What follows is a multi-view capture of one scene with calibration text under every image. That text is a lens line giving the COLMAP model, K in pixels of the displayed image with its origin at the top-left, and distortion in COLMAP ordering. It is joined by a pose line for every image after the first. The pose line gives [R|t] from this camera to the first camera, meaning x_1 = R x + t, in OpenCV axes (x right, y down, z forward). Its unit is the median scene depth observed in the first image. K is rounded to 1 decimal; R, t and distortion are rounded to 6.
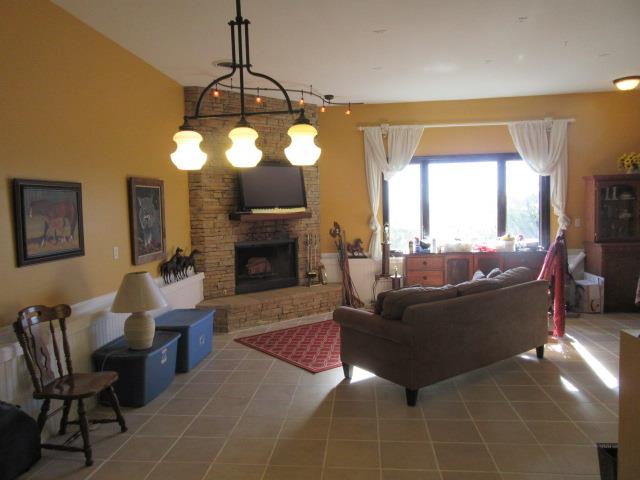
lens RADIAL K [[482.4, 0, 319.9], [0, 482.4, 240.4], [0, 0, 1]] dist [0.009602, -0.000866]
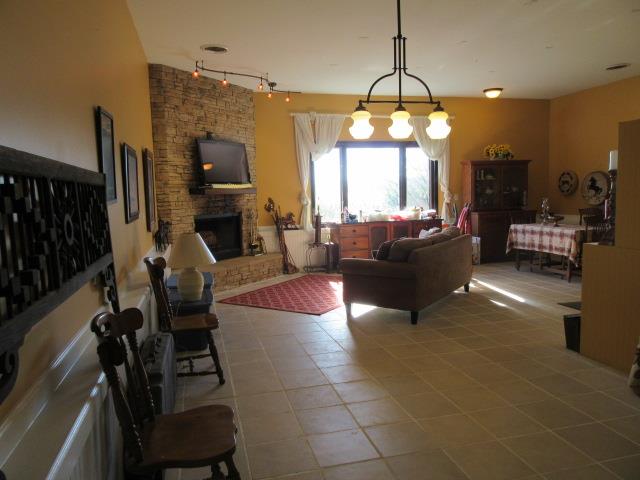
lens RADIAL K [[482.4, 0, 321.2], [0, 482.4, 238.1], [0, 0, 1]] dist [0.009602, -0.000866]
pose [[0.934974, -0.031439, 0.353321, -0.284021], [0.024535, 0.999411, 0.024004, 0.034216], [-0.353867, -0.013775, 0.935194, -0.089502]]
